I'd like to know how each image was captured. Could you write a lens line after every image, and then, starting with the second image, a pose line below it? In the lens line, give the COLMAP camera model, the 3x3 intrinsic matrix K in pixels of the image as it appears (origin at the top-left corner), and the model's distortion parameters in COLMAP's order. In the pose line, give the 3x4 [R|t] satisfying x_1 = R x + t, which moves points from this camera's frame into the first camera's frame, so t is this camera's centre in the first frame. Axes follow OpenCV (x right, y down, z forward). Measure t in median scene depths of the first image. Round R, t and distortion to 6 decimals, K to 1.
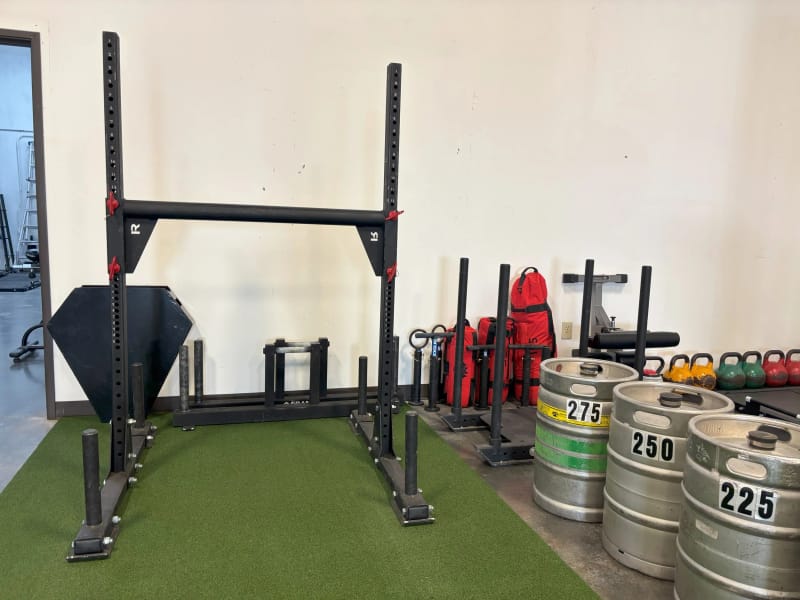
lens RADIAL K [[603.7, 0, 419.9], [0, 603.7, 299.3], [0, 0, 1]] dist [0.057880, -0.005840]
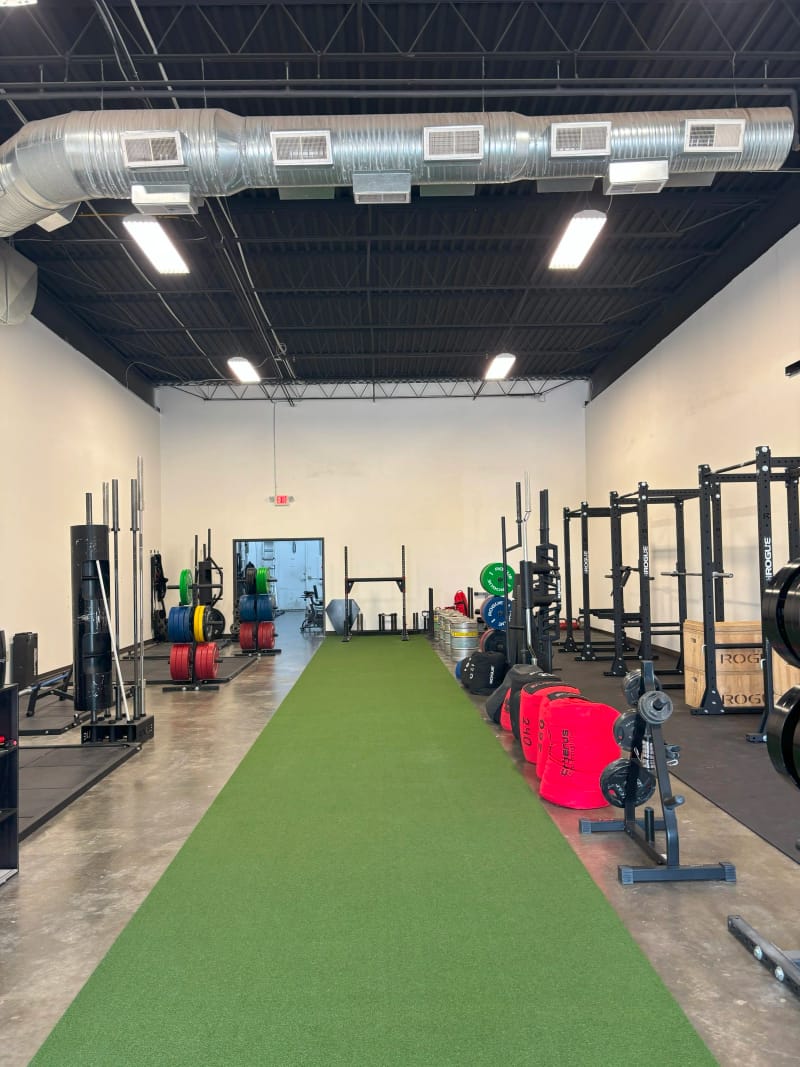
lens RADIAL K [[805.2, 0, 407.2], [0, 805.2, 539.8], [0, 0, 1]] dist [0.057880, -0.005840]
pose [[0.965590, -0.065473, -0.251692, 1.121904], [0.025541, 0.986987, -0.158759, 0.393019], [0.258811, 0.146868, 0.954697, -3.526832]]
